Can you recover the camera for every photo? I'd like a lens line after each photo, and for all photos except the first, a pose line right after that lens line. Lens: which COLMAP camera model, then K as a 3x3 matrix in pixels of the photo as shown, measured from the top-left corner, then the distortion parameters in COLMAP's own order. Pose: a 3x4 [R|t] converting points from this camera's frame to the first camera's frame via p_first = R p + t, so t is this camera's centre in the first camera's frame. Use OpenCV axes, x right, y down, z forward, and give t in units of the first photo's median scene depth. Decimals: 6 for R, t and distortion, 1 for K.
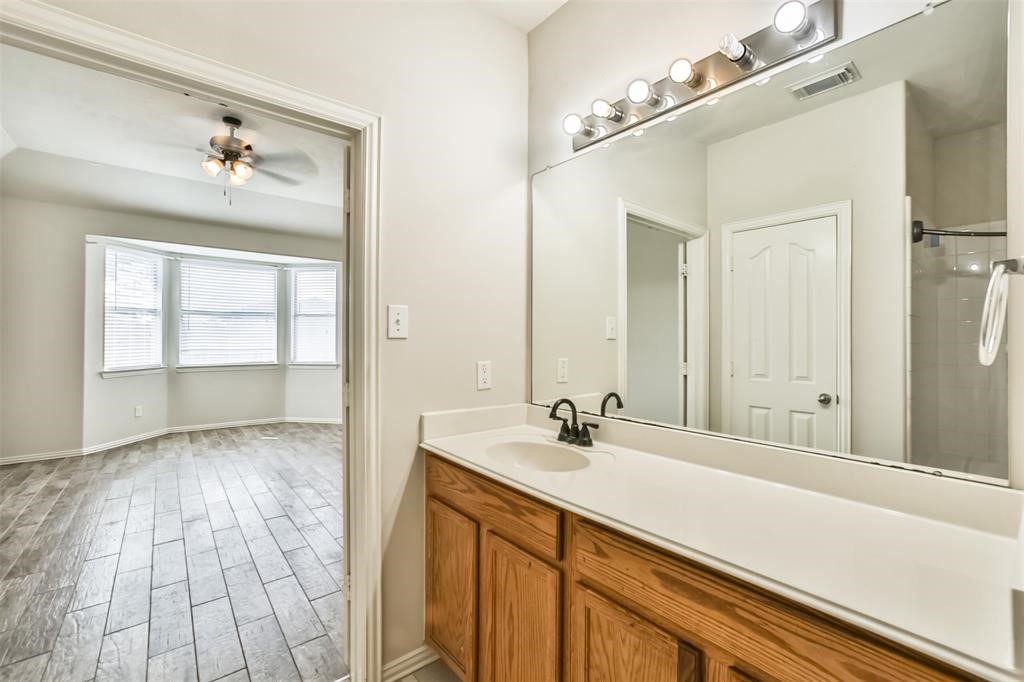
lens RADIAL K [[434.0, 0, 511.4], [0, 434.0, 335.4], [0, 0, 1]] dist [-0.030252, 0.014620]
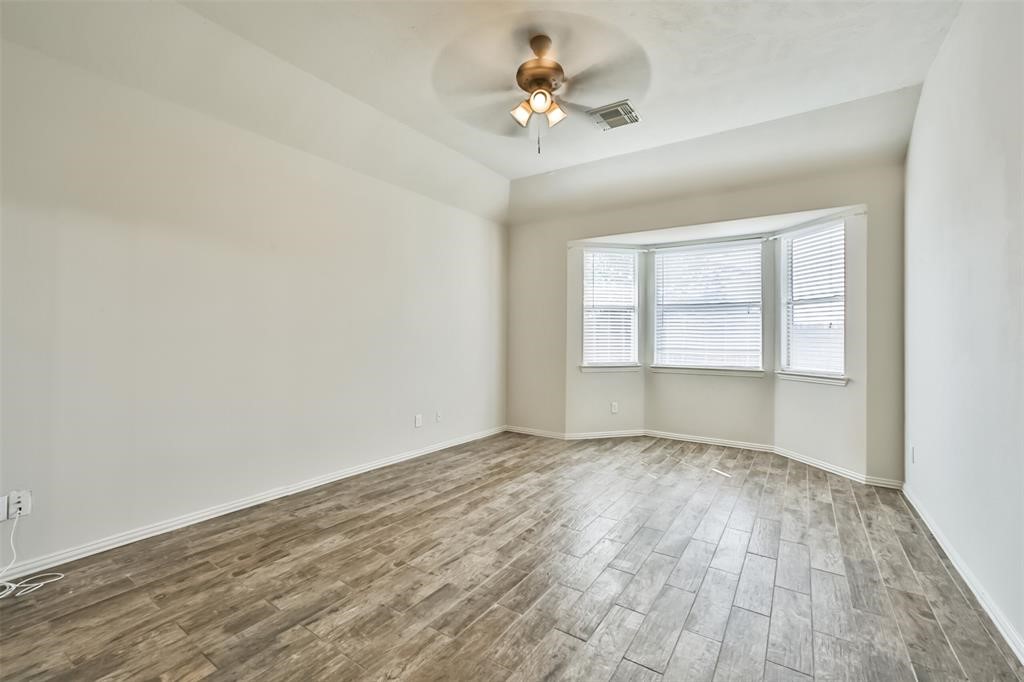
lens RADIAL K [[434.0, 0, 511.4], [0, 434.0, 335.4], [0, 0, 1]] dist [-0.030252, 0.014620]
pose [[0.291737, -0.006879, -0.956474, 0.094243], [0.000152, 0.999974, -0.007145, 0.036718], [0.956499, 0.001939, 0.291730, 1.226212]]
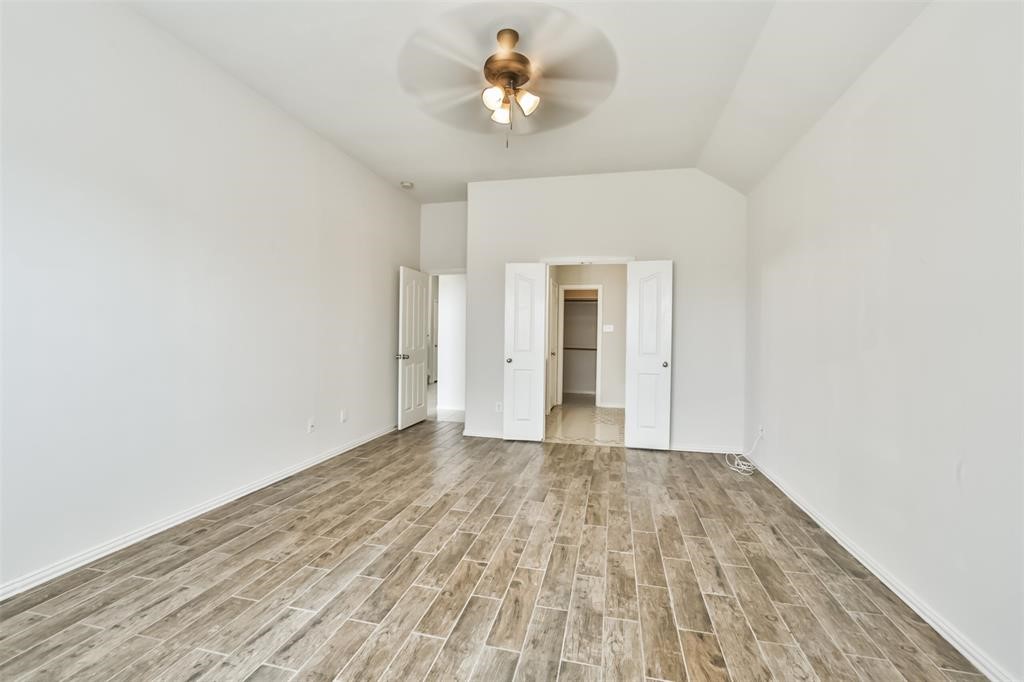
lens RADIAL K [[434.0, 0, 511.4], [0, 434.0, 335.4], [0, 0, 1]] dist [-0.030252, 0.014620]
pose [[-0.612363, -0.012465, 0.790479, -2.111133], [-0.019453, 0.999811, 0.000697, 0.040454], [-0.790338, -0.014951, -0.612489, 2.432919]]
